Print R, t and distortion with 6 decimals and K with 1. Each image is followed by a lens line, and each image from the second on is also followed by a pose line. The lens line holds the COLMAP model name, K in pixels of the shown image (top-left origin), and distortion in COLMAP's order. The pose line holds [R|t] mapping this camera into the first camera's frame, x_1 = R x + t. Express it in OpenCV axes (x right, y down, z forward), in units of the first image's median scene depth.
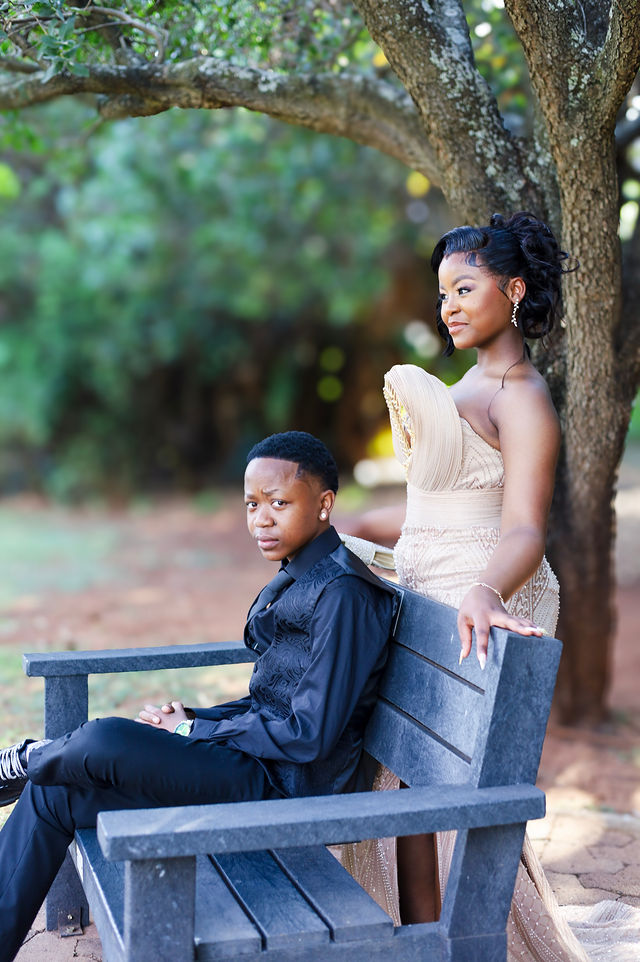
lens RADIAL K [[1331.8, 0, 320.0], [0, 1331.8, 481.0], [0, 0, 1]] dist [0.010751, 0.027583]
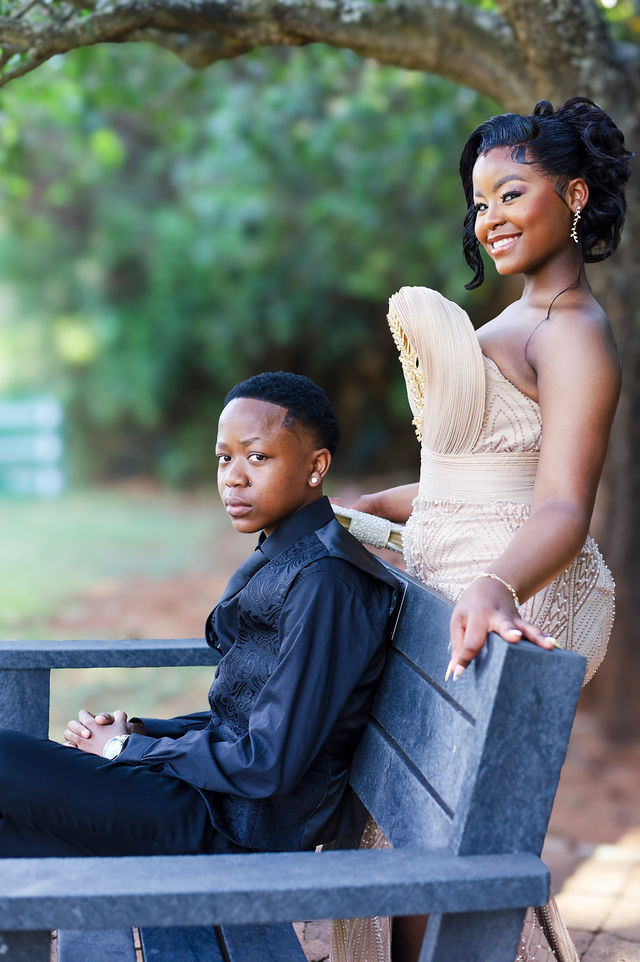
lens RADIAL K [[1352.1, 0, 320.0], [0, 1352.1, 481.0], [0, 0, 1]] dist [-0.001964, -0.062535]
pose [[0.994150, 0.035369, -0.102056, 0.092440], [-0.035167, 0.999374, 0.003783, 0.023391], [0.102126, -0.000172, 0.994771, 0.221131]]
